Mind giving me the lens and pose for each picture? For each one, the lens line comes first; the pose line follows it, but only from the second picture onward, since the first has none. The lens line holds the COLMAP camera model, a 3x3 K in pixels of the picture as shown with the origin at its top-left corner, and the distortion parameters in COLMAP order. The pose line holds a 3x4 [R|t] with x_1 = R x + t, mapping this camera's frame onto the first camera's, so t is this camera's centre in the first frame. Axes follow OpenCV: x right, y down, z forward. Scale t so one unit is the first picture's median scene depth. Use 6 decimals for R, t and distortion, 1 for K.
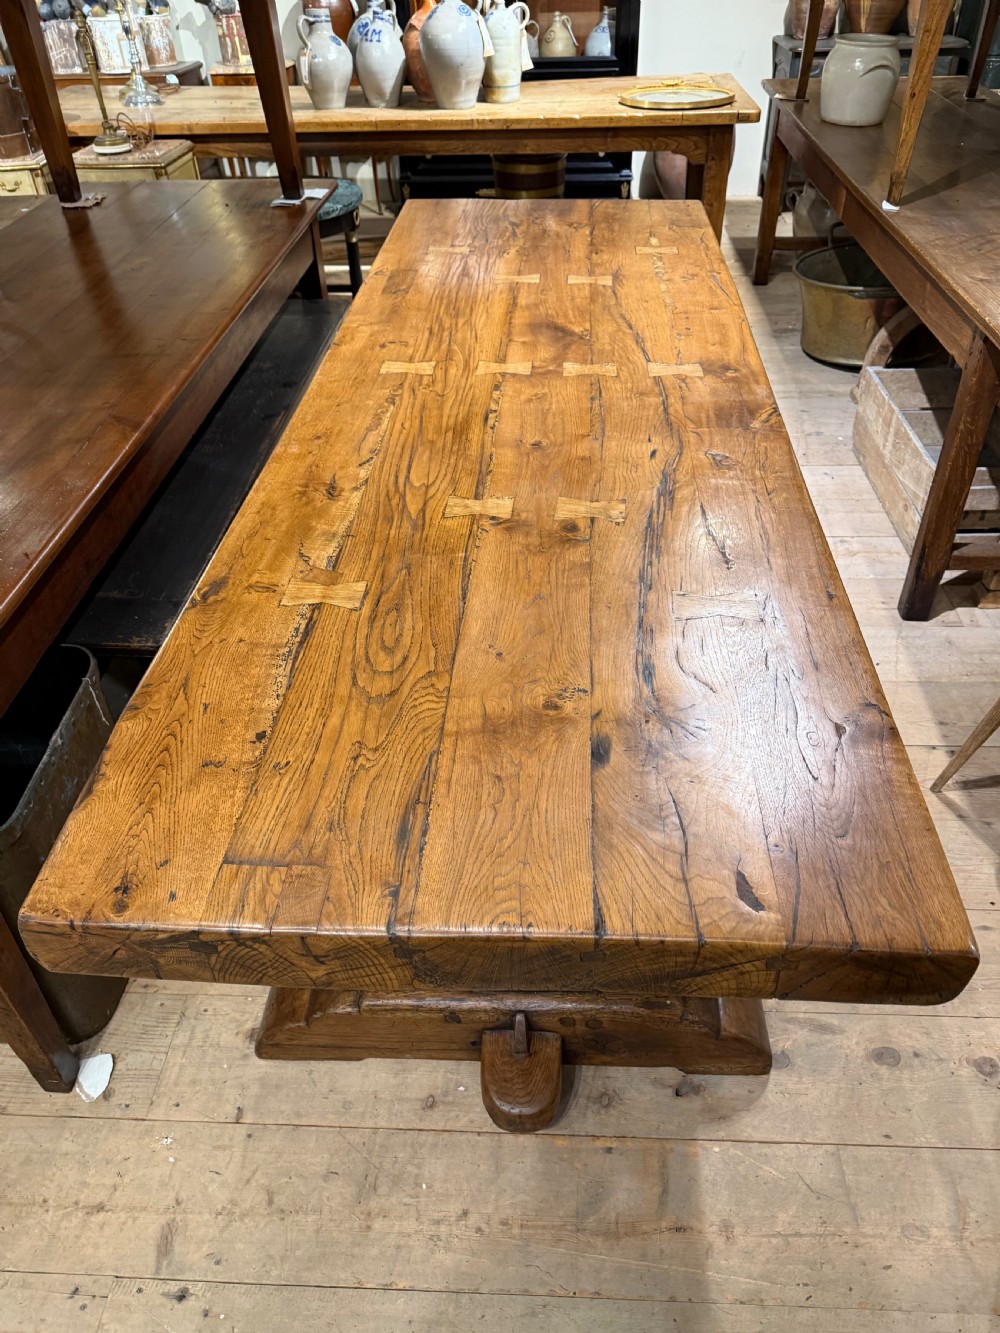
lens RADIAL K [[938.7, 0, 510.0], [0, 938.7, 677.3], [0, 0, 1]] dist [0.057240, -0.075250]
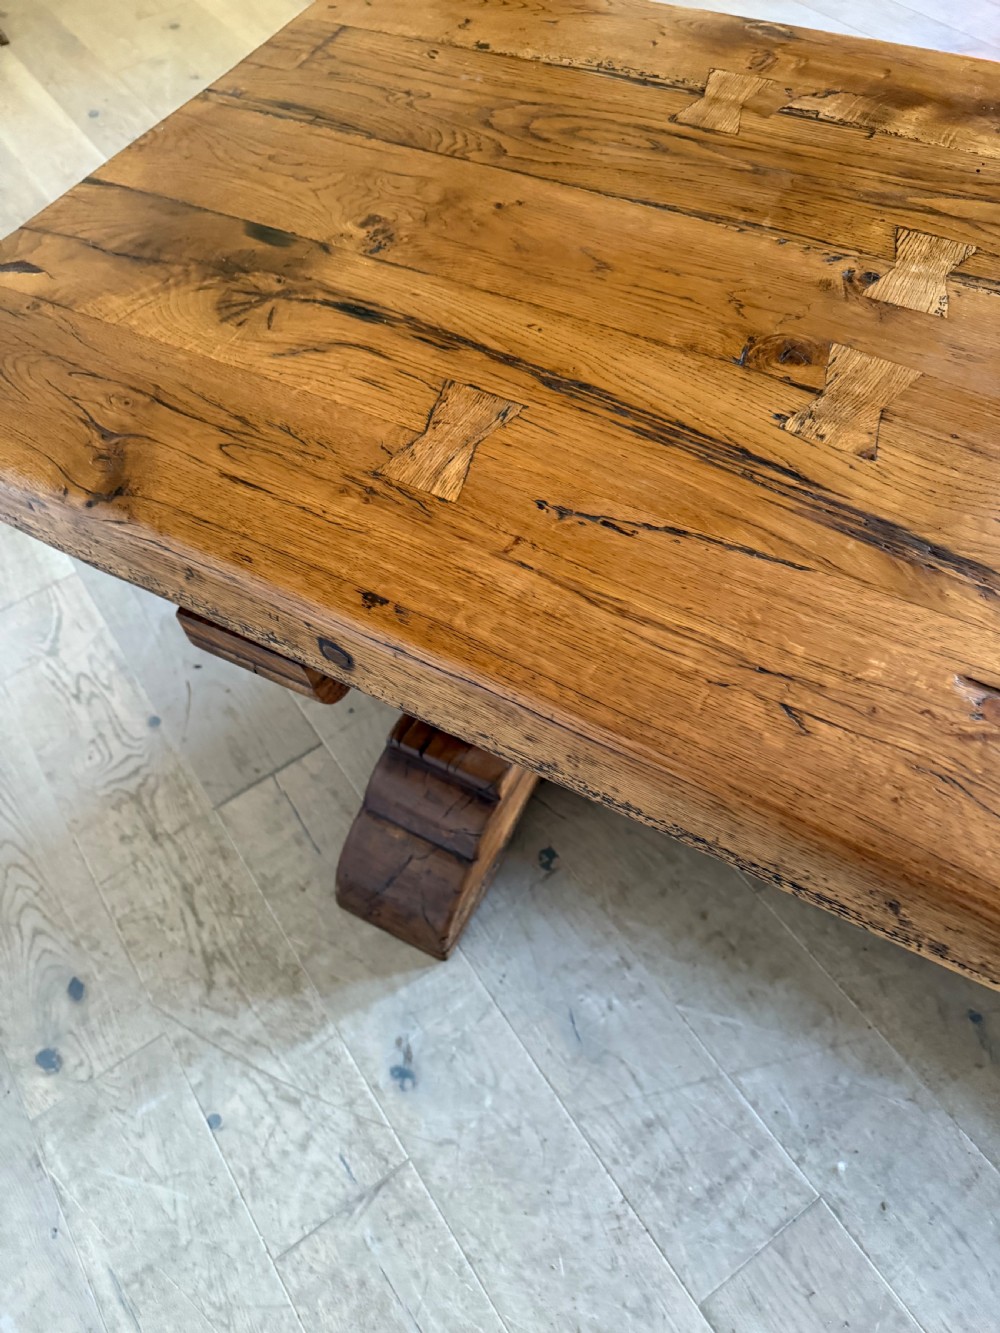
lens RADIAL K [[938.7, 0, 521.3], [0, 938.7, 662.5], [0, 0, 1]] dist [0.057240, -0.075250]
pose [[-0.415514, 0.778790, -0.469931, 0.447781], [-0.540939, 0.203774, 0.816003, -0.416868], [0.731255, 0.593265, 0.336606, 0.721746]]
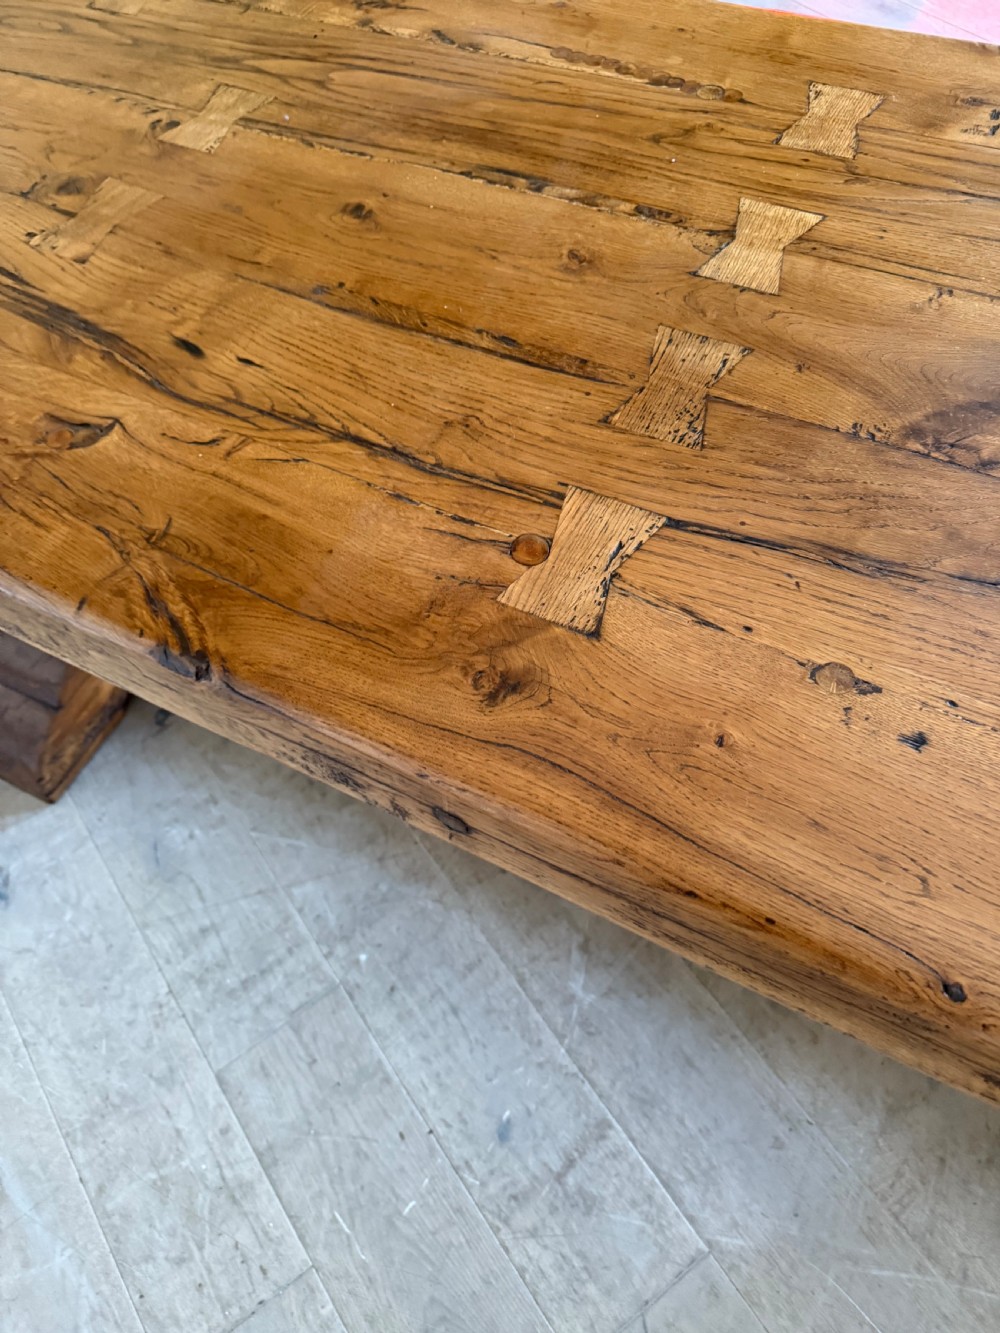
lens RADIAL K [[941.2, 0, 515.6], [0, 941.2, 666.8], [0, 0, 1]] dist [0.050466, -0.057781]
pose [[-0.399791, 0.799469, -0.448349, 0.418768], [-0.526418, 0.200165, 0.826328, -0.669597], [0.750367, 0.566378, 0.340831, 1.046504]]
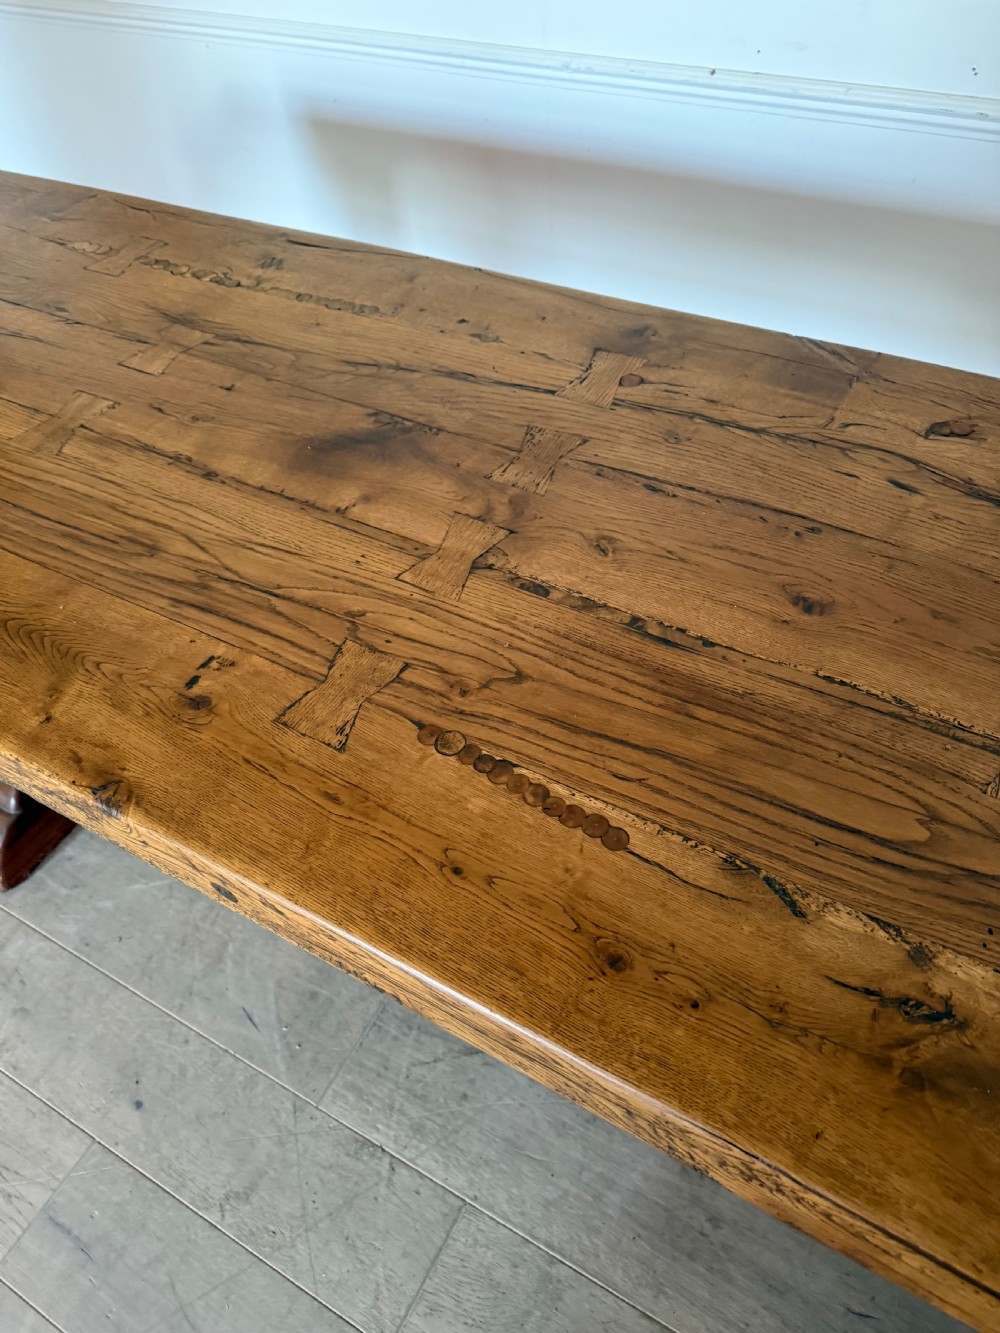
lens RADIAL K [[938.7, 0, 514.2], [0, 938.7, 678.0], [0, 0, 1]] dist [0.057240, -0.075250]
pose [[0.437656, -0.699138, 0.565388, -0.374980], [0.624536, 0.688740, 0.368229, -0.525771], [-0.646848, 0.191947, 0.738068, 0.739137]]
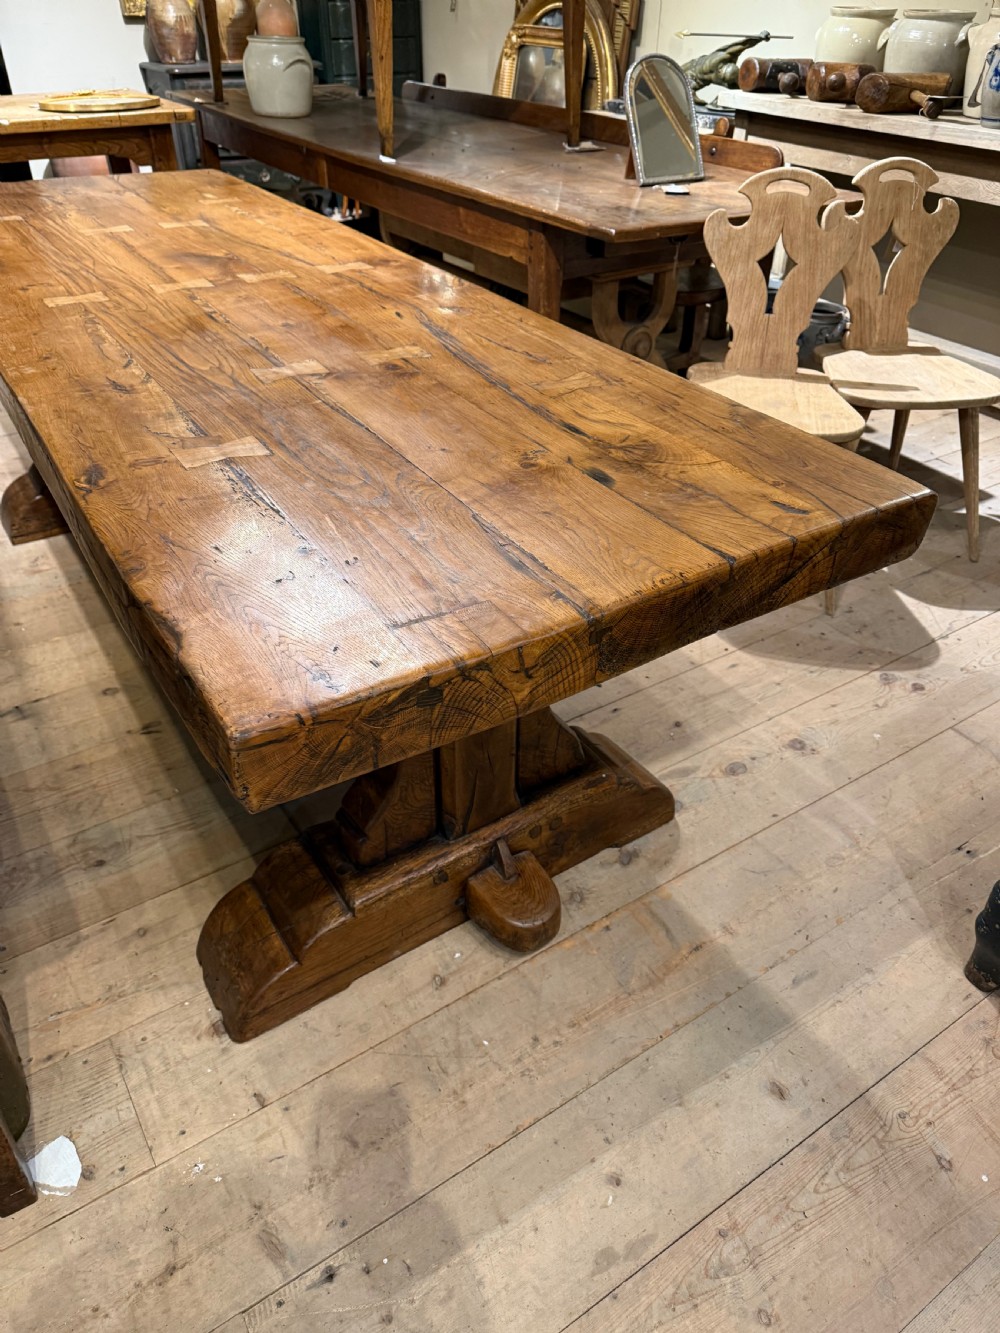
lens RADIAL K [[938.7, 0, 507.9], [0, 938.7, 669.7], [0, 0, 1]] dist [0.057240, -0.075250]
pose [[0.806729, -0.319578, 0.497050, -0.401582], [0.351163, 0.935777, 0.031707, 0.143413], [-0.475261, 0.148967, 0.867142, 0.081158]]
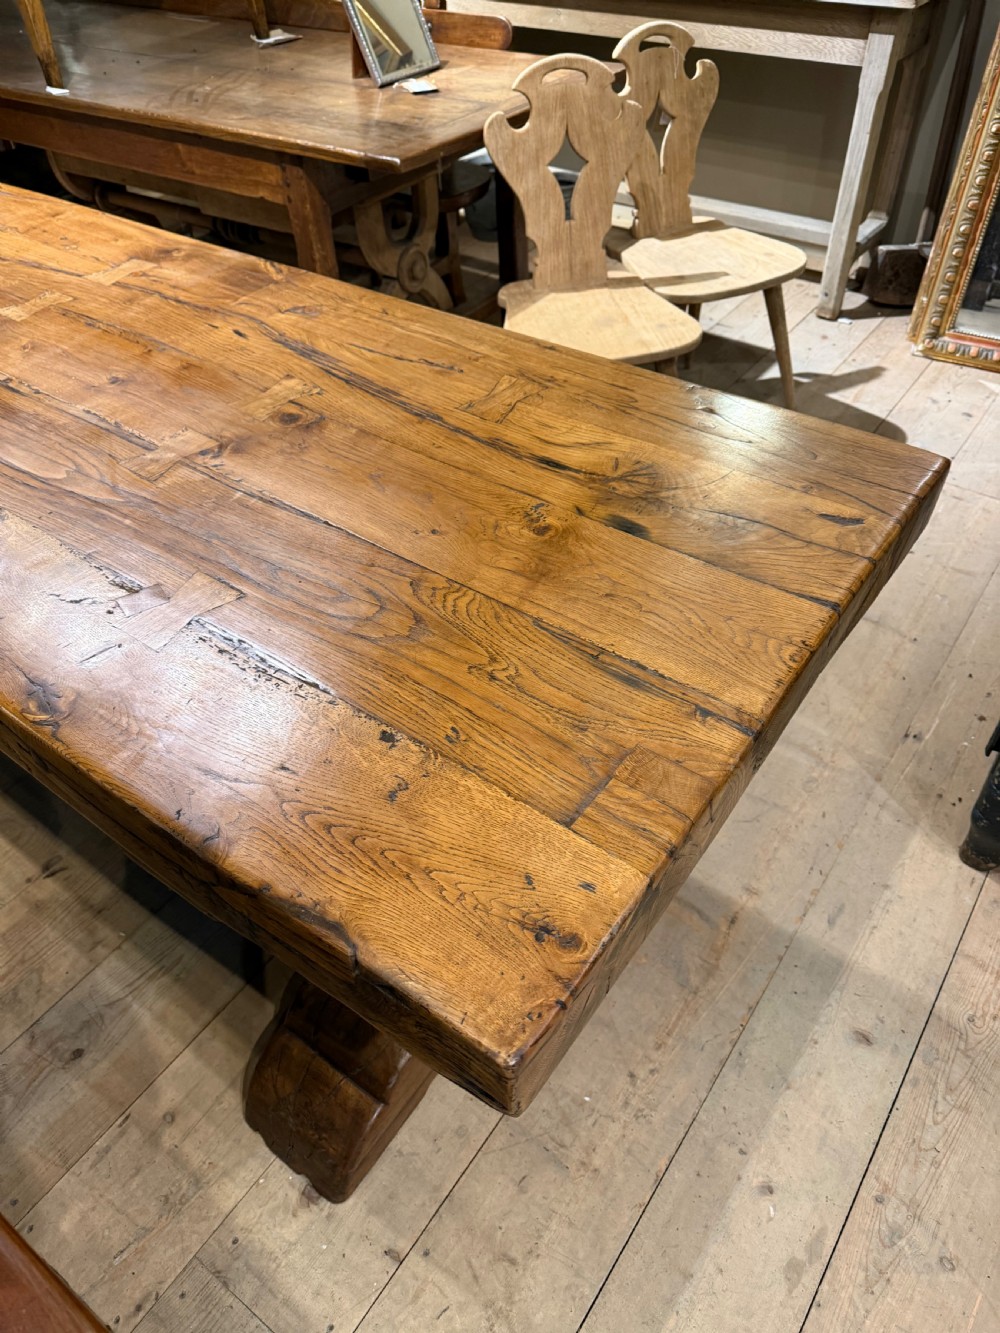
lens RADIAL K [[938.7, 0, 496.9], [0, 938.7, 677.3], [0, 0, 1]] dist [0.057240, -0.075250]
pose [[0.547740, -0.579895, 0.603079, -0.430269], [0.552763, 0.791924, 0.259439, -0.081547], [-0.628040, 0.191255, 0.754313, 0.246999]]
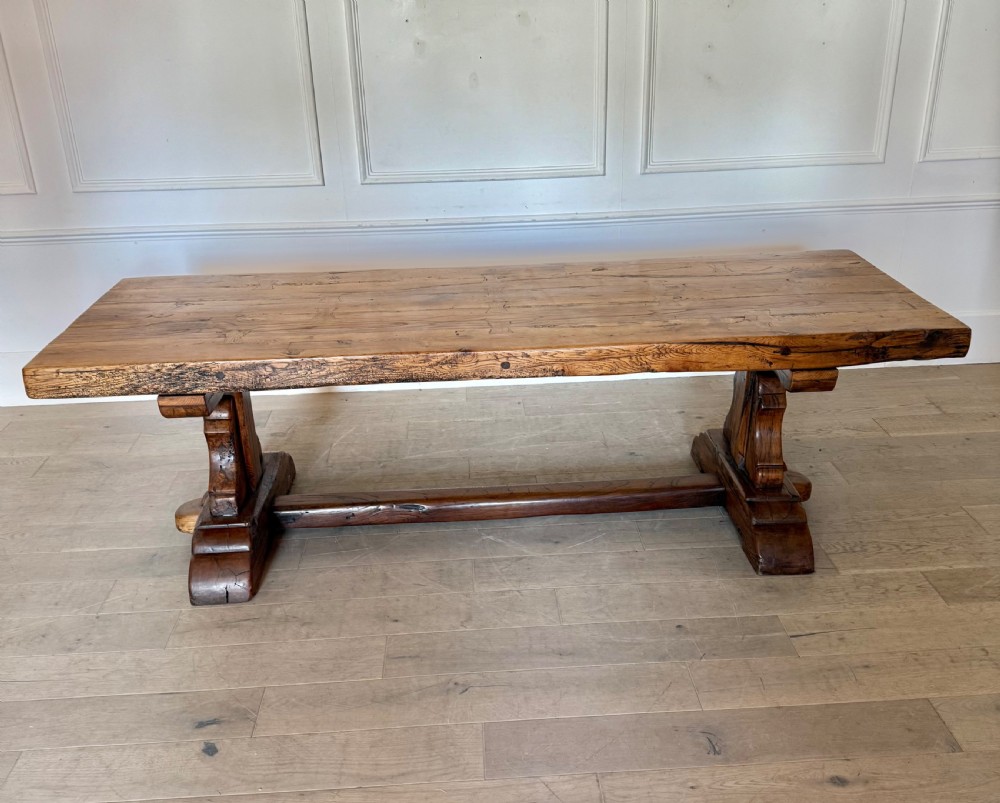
lens RADIAL K [[929.5, 0, 504.7], [0, 929.5, 413.1], [0, 0, 1]] dist [0.101090, 0.000000]
pose [[-0.109080, -0.397034, 0.911299, -1.789779], [0.658854, 0.657589, 0.365361, -0.917202], [-0.744321, 0.640266, 0.189858, 0.949188]]
